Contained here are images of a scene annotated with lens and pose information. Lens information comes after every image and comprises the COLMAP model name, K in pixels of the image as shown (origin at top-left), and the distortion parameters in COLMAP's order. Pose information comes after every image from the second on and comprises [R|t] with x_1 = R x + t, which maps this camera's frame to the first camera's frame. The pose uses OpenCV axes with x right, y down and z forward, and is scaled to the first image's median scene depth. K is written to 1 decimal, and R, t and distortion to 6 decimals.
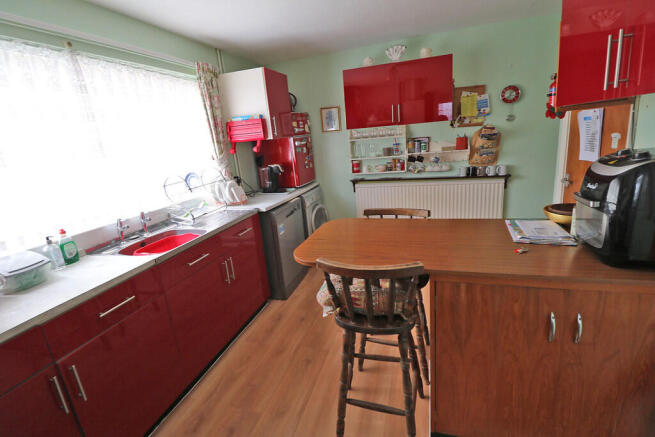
lens RADIAL K [[303.4, 0, 325.5], [0, 303.4, 215.6], [0, 0, 1]] dist [-0.009156, -0.007003]
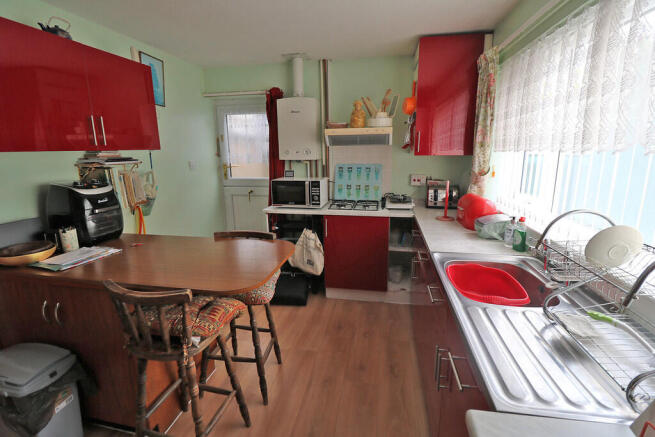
lens RADIAL K [[303.4, 0, 325.3], [0, 303.4, 214.0], [0, 0, 1]] dist [-0.009156, -0.007003]
pose [[-0.991091, 0.110788, -0.073918, -0.106977], [0.066763, 0.893516, 0.444040, -0.396303], [0.115241, 0.435149, -0.892953, 1.540174]]
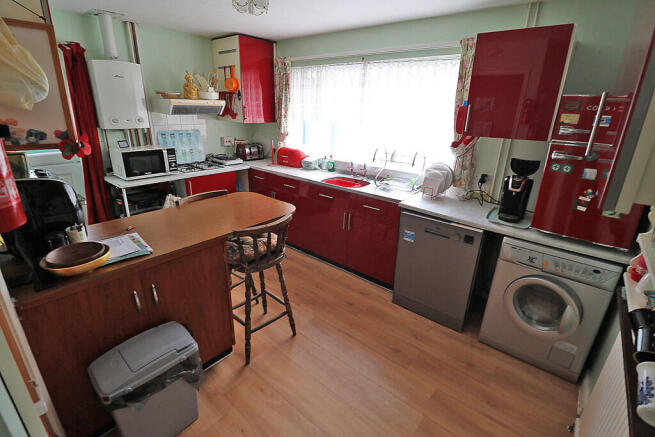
lens RADIAL K [[303.4, 0, 325.2], [0, 303.4, 217.3], [0, 0, 1]] dist [-0.009156, -0.007003]
pose [[-0.413688, 0.379719, -0.827451, 0.942280], [-0.210194, 0.844478, 0.492620, -0.541526], [0.885822, 0.377716, -0.269536, 1.436845]]
